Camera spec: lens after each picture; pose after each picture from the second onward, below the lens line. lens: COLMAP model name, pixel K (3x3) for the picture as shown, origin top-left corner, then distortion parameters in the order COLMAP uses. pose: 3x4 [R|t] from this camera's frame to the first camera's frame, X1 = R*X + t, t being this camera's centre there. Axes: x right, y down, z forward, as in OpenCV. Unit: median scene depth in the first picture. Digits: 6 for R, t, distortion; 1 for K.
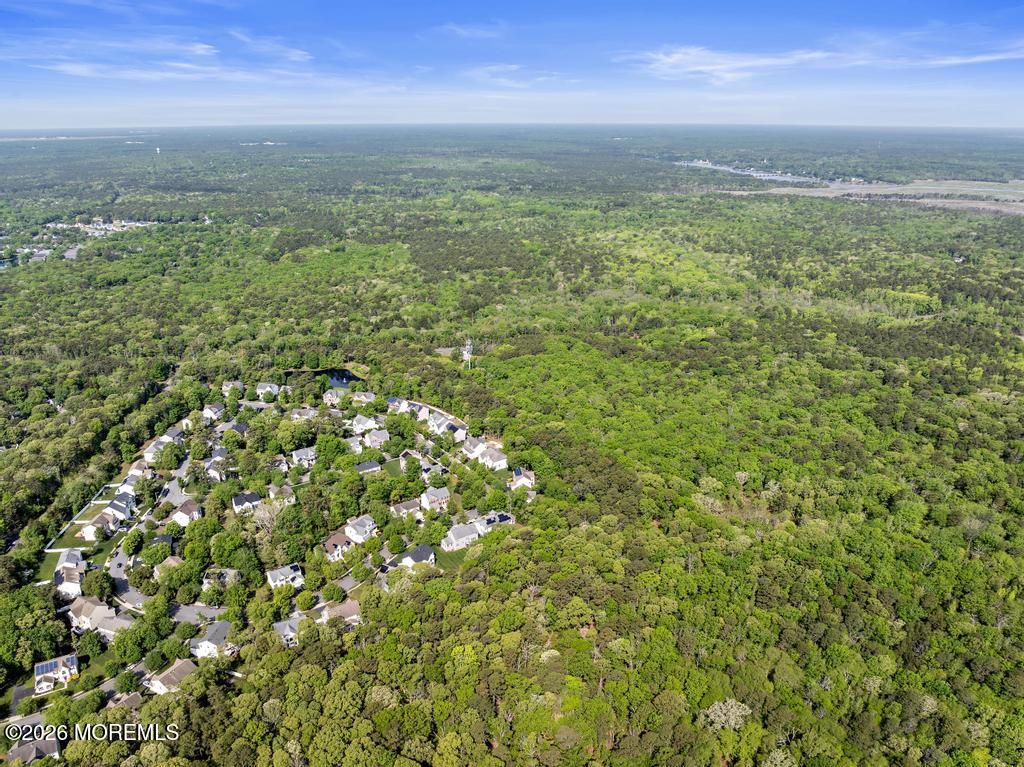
lens RADIAL K [[747.6, 0, 512.0], [0, 747.6, 383.5], [0, 0, 1]] dist [-0.039774, -0.002263]
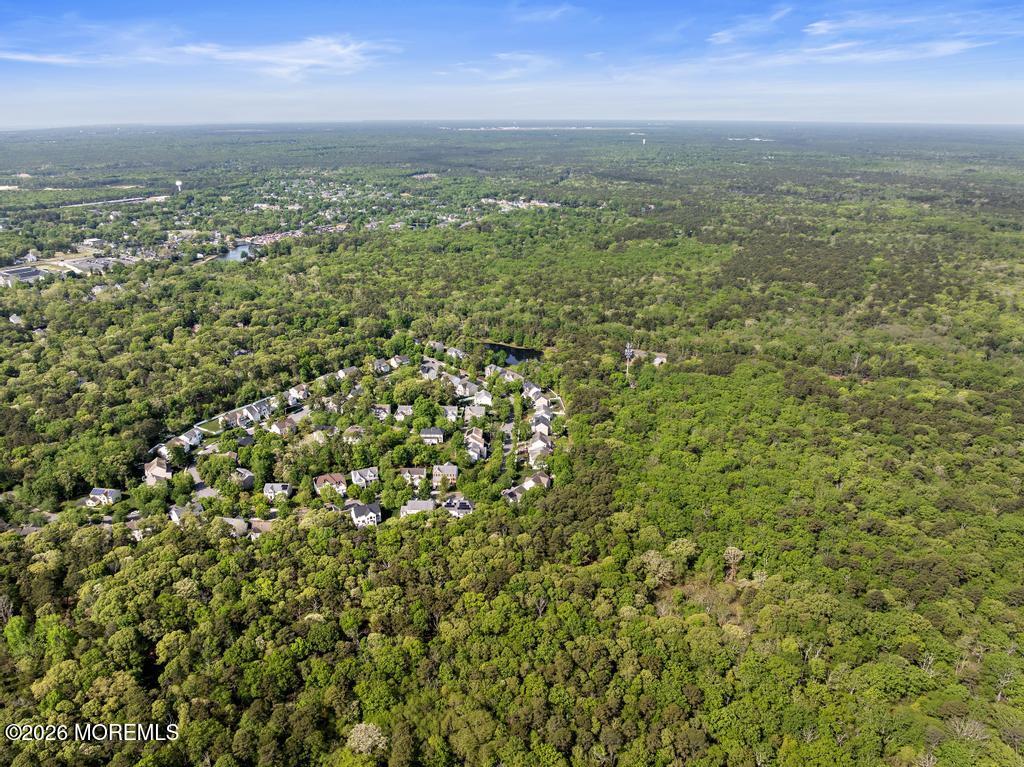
lens RADIAL K [[747.6, 0, 512.0], [0, 747.6, 383.5], [0, 0, 1]] dist [-0.039774, -0.002263]
pose [[0.798729, 0.206546, -0.565129, 0.503827], [-0.204009, 0.976564, 0.068581, -0.055622], [0.566050, 0.060514, 0.822147, 0.156461]]
